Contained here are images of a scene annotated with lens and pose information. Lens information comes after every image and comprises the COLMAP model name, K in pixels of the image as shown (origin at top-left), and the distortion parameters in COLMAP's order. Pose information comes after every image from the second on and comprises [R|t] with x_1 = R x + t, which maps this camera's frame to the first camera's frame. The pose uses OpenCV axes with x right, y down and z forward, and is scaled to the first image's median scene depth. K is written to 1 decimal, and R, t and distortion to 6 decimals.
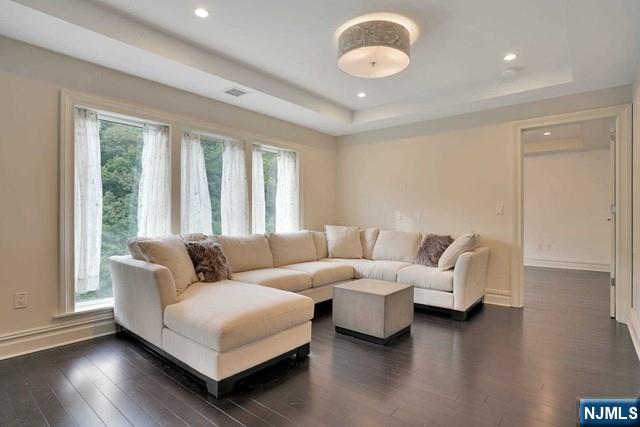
lens RADIAL K [[329.5, 0, 317.4], [0, 329.5, 211.1], [0, 0, 1]] dist [-0.023748, 0.001106]
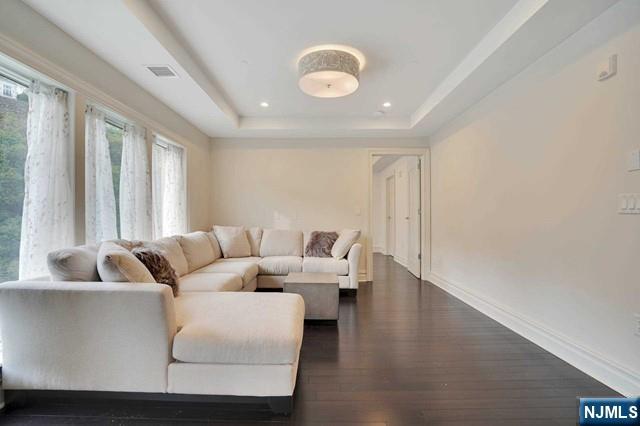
lens RADIAL K [[299.2, 0, 304.2], [0, 299.2, 213.1], [0, 0, 1]] dist [-0.016775, 0.000794]
pose [[0.791934, 0.003312, 0.610598, -0.379977], [-0.007220, 0.999966, 0.003941, -0.001407], [-0.610564, -0.007530, 0.791931, 0.147219]]
